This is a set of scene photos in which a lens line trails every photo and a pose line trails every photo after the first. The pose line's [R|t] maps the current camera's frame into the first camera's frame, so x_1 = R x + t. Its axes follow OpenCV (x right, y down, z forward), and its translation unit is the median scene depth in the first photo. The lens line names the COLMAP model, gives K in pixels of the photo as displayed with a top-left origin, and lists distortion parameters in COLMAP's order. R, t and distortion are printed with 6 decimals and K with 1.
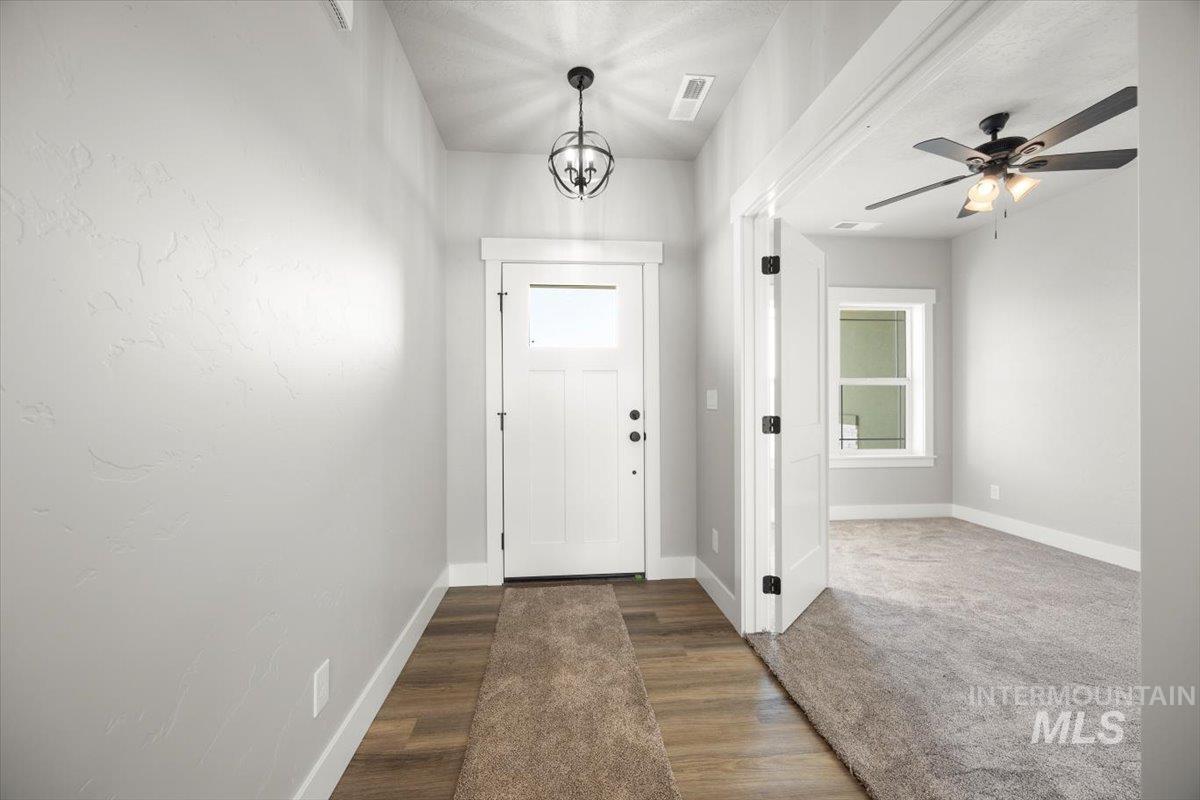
lens RADIAL K [[462.9, 0, 596.4], [0, 462.9, 402.5], [0, 0, 1]] dist [-0.003311, -0.000207]
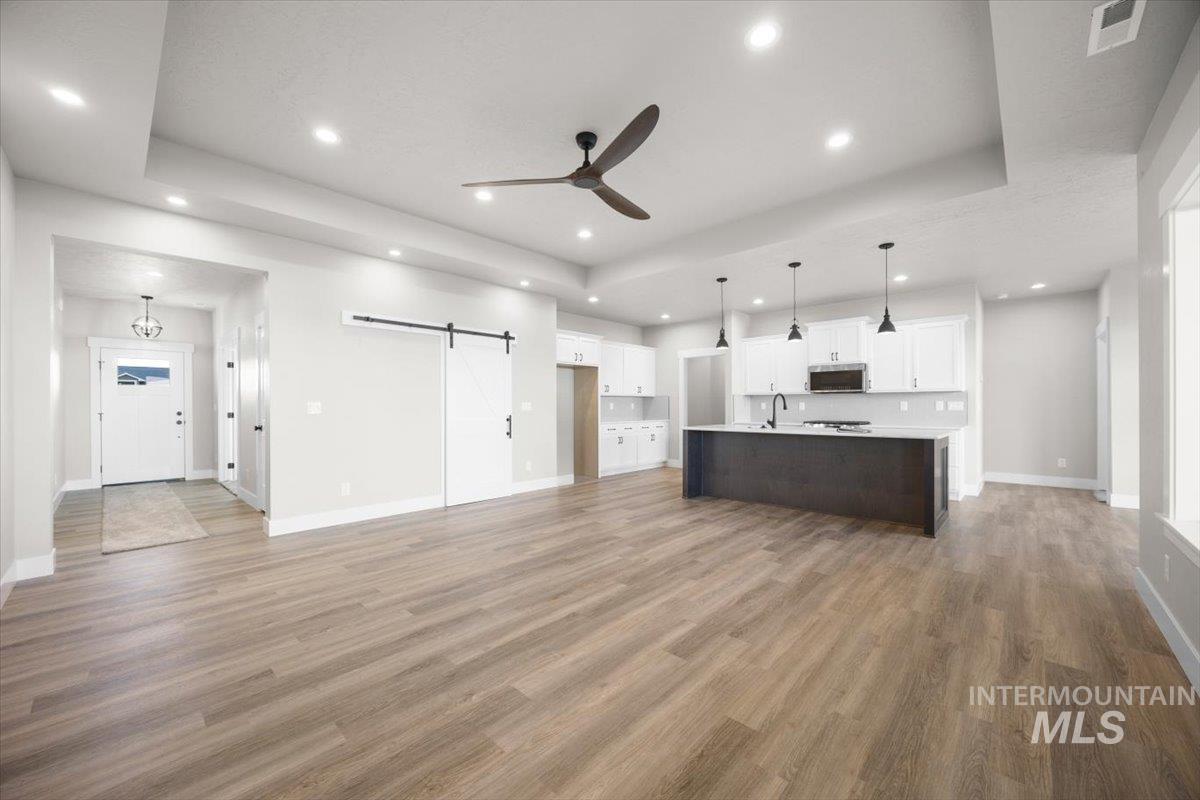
lens RADIAL K [[462.9, 0, 597.0], [0, 462.9, 405.4], [0, 0, 1]] dist [-0.003311, -0.000207]
pose [[0.751346, -0.002196, 0.659904, 0.164397], [0.003885, 0.999992, -0.001095, -0.006879], [-0.659897, 0.003387, 0.751349, -2.842787]]
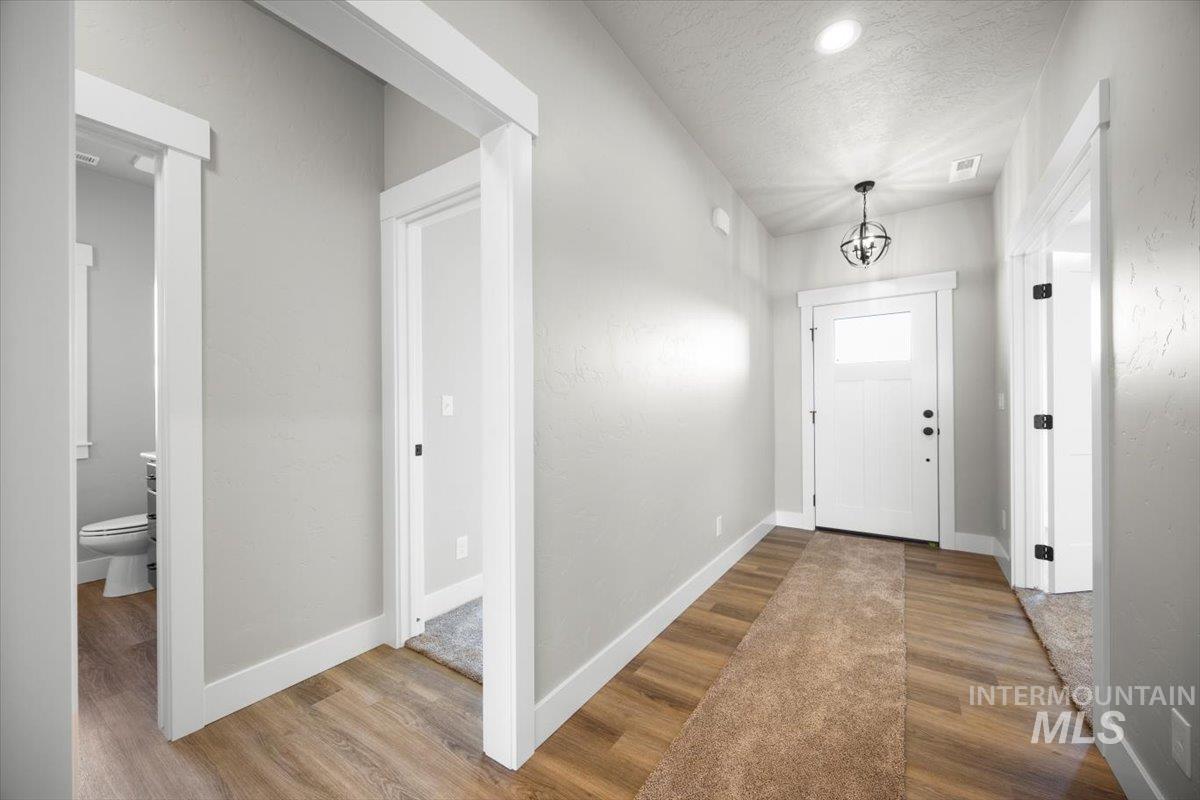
lens RADIAL K [[462.9, 0, 594.5], [0, 462.9, 404.5], [0, 0, 1]] dist [-0.003311, -0.000207]
pose [[0.774113, -0.002367, -0.633043, 0.216167], [0.003112, 0.999995, 0.000068, -0.001339], [0.633040, -0.002023, 0.774116, -0.655774]]
